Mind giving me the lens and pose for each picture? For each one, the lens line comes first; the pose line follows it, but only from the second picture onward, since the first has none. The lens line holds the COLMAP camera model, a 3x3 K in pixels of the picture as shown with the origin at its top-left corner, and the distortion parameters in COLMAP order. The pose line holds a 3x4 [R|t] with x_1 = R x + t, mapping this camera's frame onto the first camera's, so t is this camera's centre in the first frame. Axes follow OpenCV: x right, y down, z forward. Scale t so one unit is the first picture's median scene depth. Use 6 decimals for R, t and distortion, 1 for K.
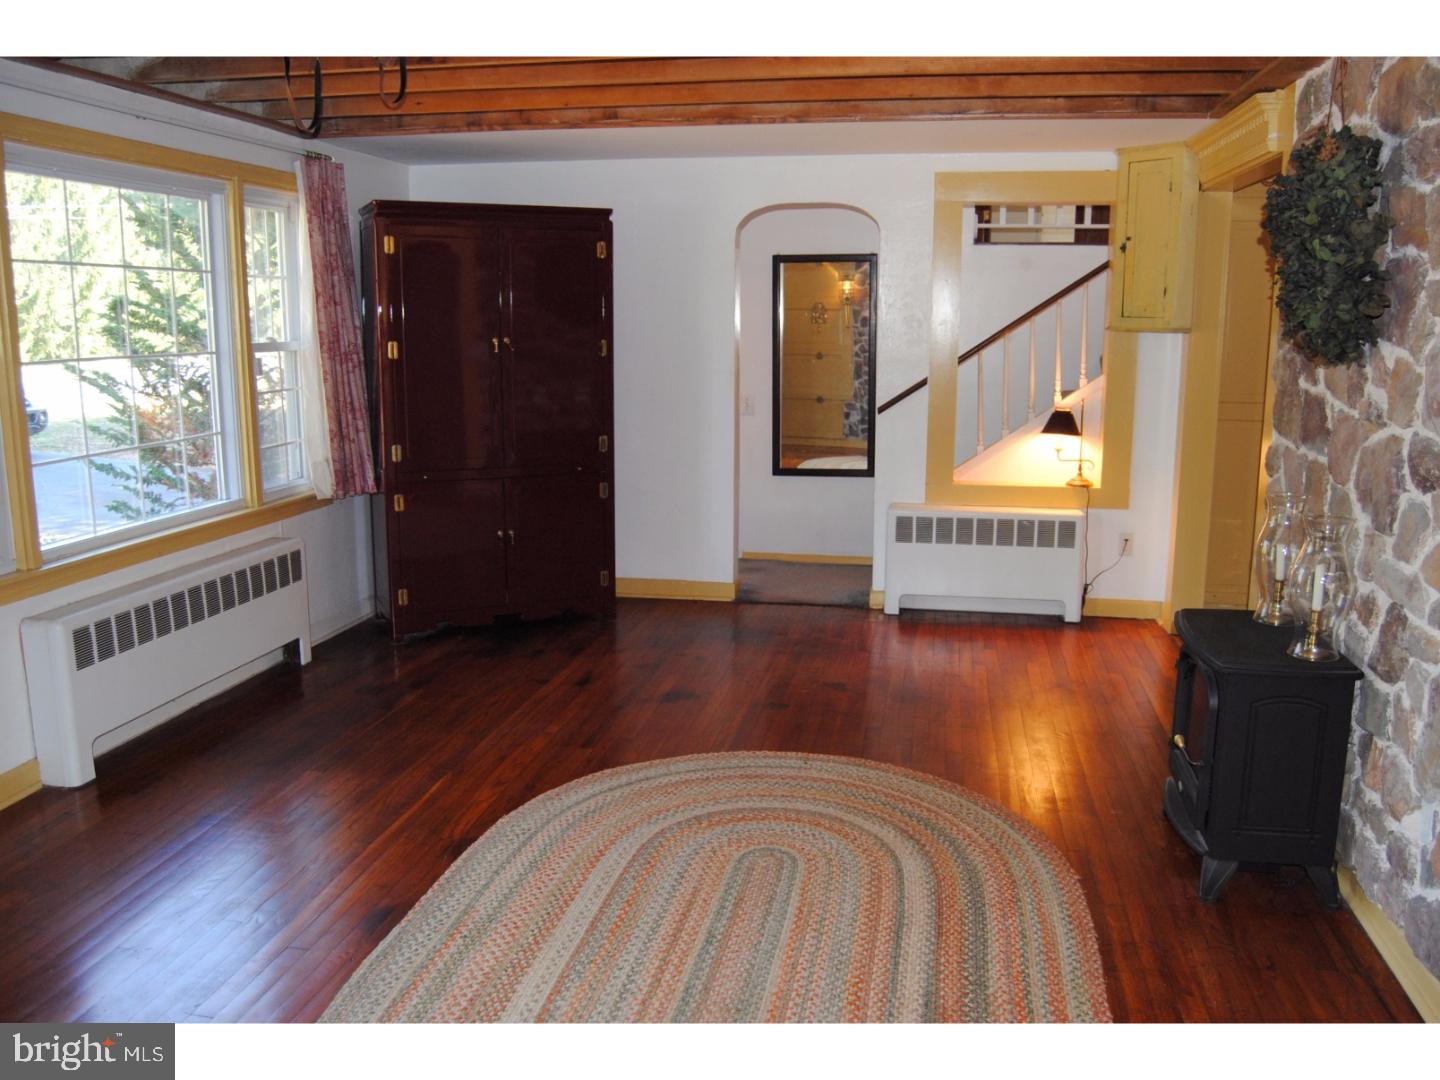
lens RADIAL K [[1144.1, 0, 740.7], [0, 1144.1, 539.5], [0, 0, 1]] dist [-0.088755, 0.039416]
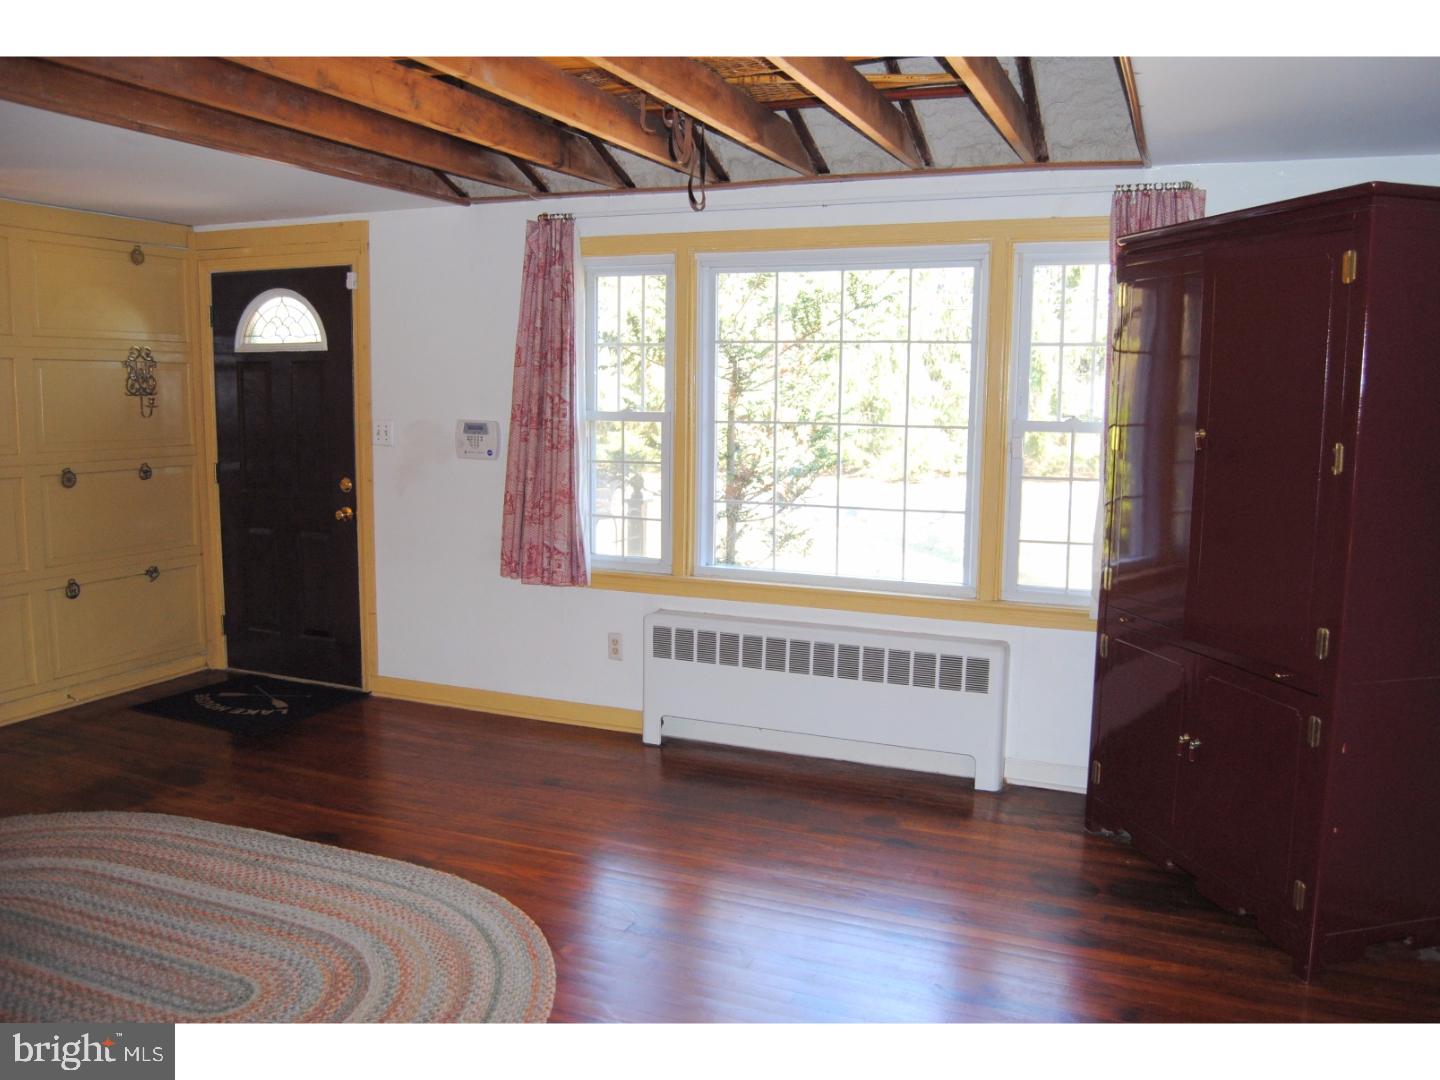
lens RADIAL K [[1144.1, 0, 740.7], [0, 1144.1, 539.5], [0, 0, 1]] dist [-0.088755, 0.039416]
pose [[-0.209833, 0.119059, -0.970461, 0.653903], [-0.199308, 0.966509, 0.161669, -0.249133], [0.957208, 0.227344, -0.179076, 1.302455]]
